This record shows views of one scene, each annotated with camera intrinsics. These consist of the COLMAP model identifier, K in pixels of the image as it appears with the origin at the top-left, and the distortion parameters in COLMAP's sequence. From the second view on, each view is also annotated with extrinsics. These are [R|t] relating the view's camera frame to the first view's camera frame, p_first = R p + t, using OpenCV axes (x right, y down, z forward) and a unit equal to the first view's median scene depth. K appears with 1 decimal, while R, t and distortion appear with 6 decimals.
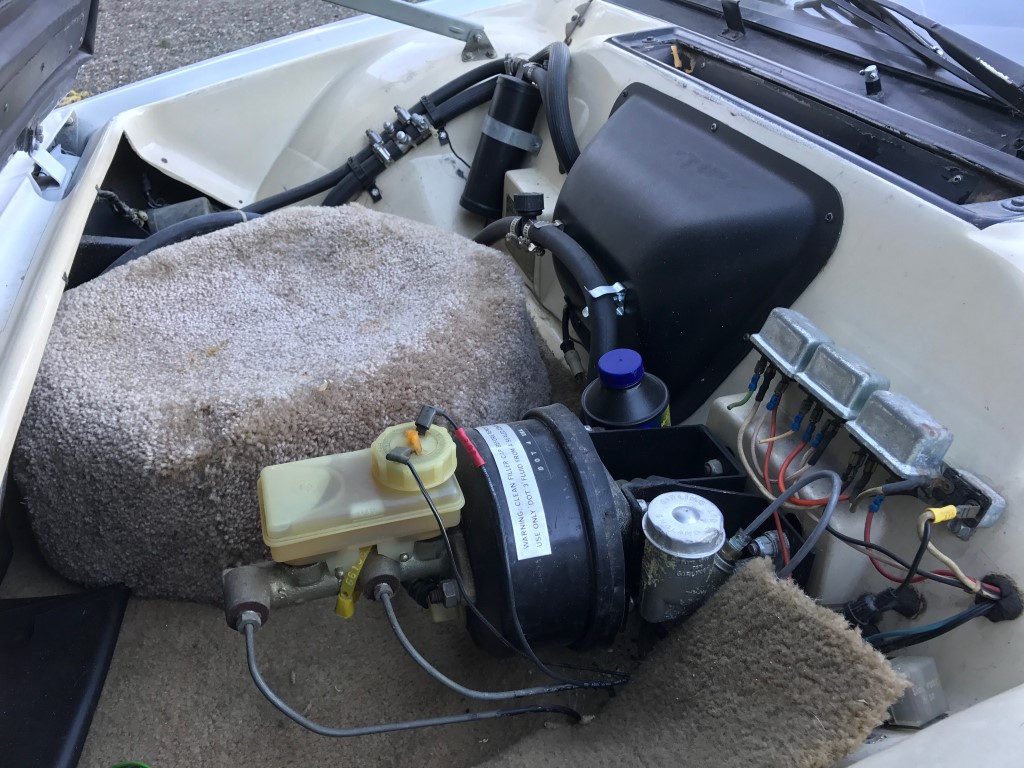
lens RADIAL K [[844.0, 0, 476.4], [0, 844.0, 381.9], [0, 0, 1]] dist [0.059302, -0.125066]
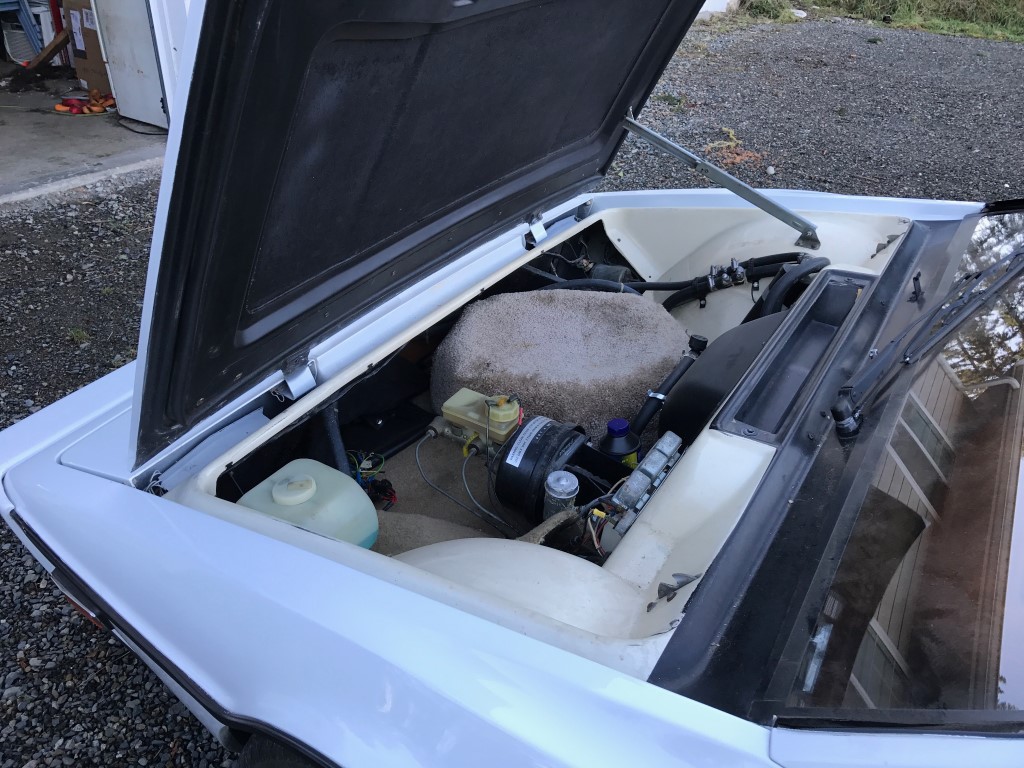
lens RADIAL K [[844.0, 0, 476.4], [0, 844.0, 381.9], [0, 0, 1]] dist [0.059302, -0.125066]
pose [[0.658723, 0.426015, -0.620157, 0.671632], [-0.426224, 0.890531, 0.159019, -0.168062], [0.620014, 0.159577, 0.768191, -0.475192]]
